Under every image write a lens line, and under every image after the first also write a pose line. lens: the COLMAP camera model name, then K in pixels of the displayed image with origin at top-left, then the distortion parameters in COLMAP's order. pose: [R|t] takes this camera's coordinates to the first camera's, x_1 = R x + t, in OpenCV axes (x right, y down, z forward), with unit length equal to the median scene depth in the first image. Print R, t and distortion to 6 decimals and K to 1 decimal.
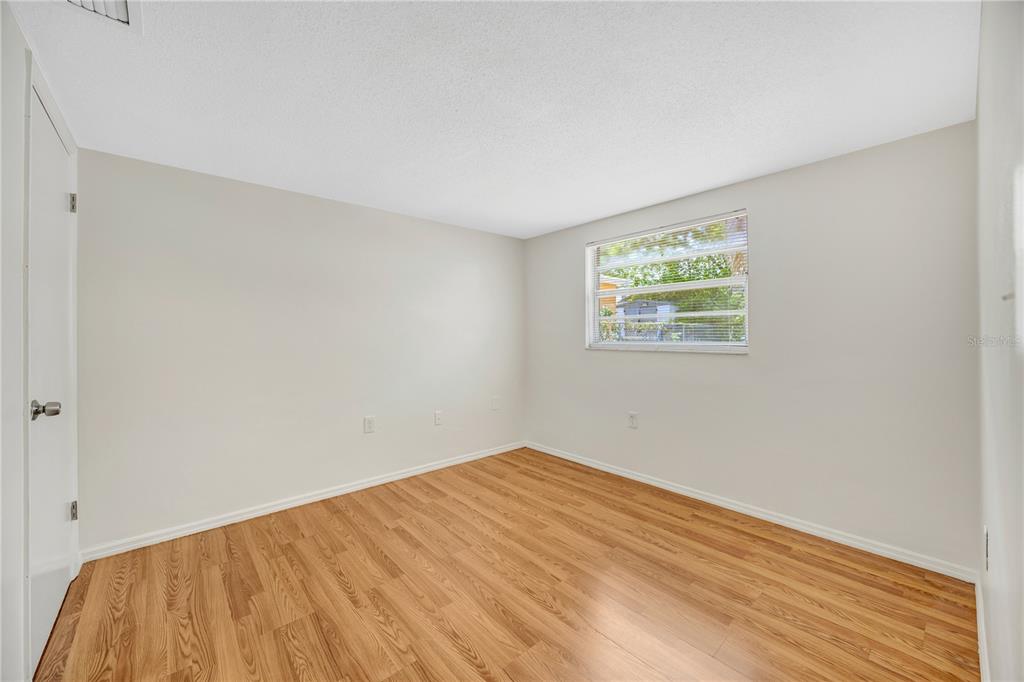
lens RADIAL K [[395.6, 0, 511.3], [0, 395.6, 335.7], [0, 0, 1]] dist [0.000212, -0.000019]
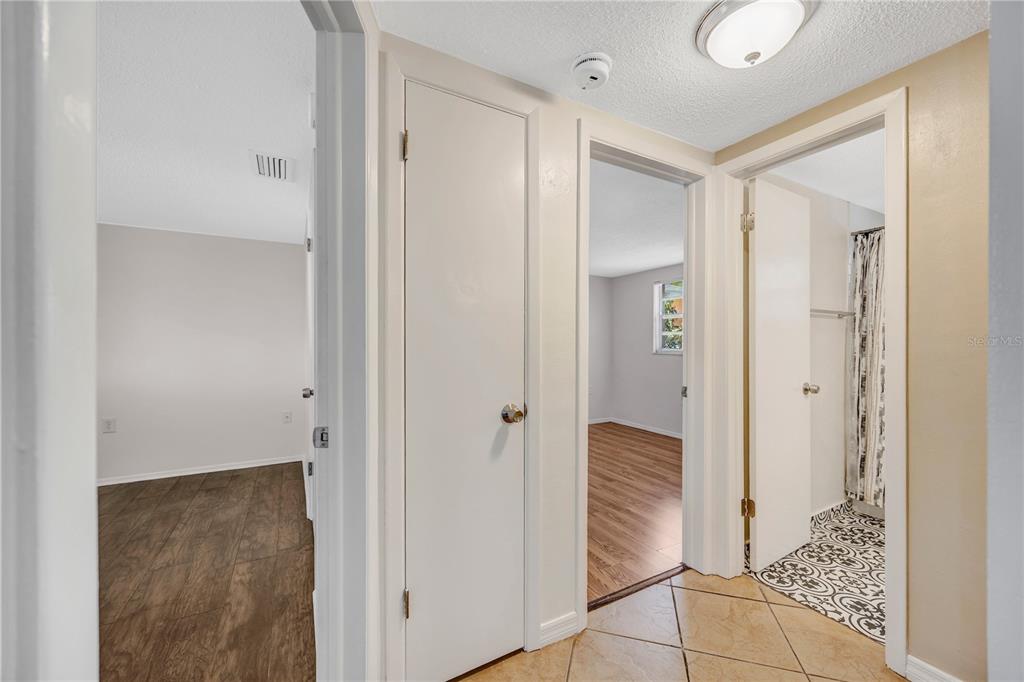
lens RADIAL K [[395.6, 0, 512.4], [0, 395.6, 343.1], [0, 0, 1]] dist [0.000212, -0.000019]
pose [[0.976826, 0.009372, -0.213830, -0.013669], [-0.009763, 0.999952, -0.000775, -0.000050], [0.213813, 0.002845, 0.976871, -0.699579]]
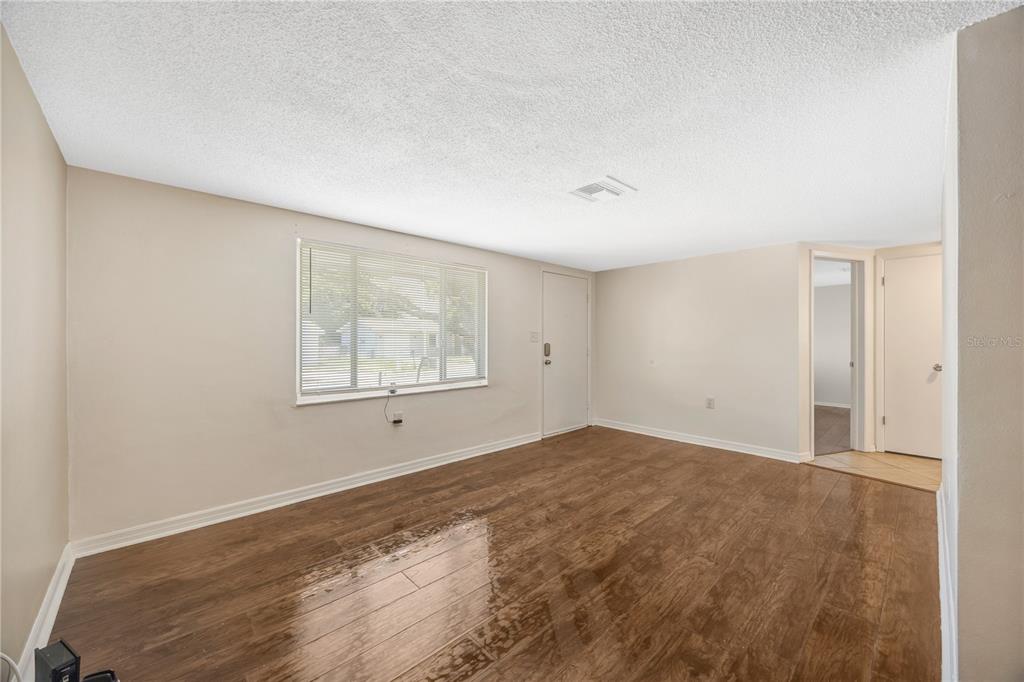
lens RADIAL K [[395.6, 0, 511.2], [0, 395.6, 341.5], [0, 0, 1]] dist [0.000212, -0.000019]
pose [[0.028747, 0.011298, -0.999523, 3.270268], [-0.002499, 0.999934, 0.011231, -0.027375], [0.999584, 0.002175, 0.028773, -3.440946]]
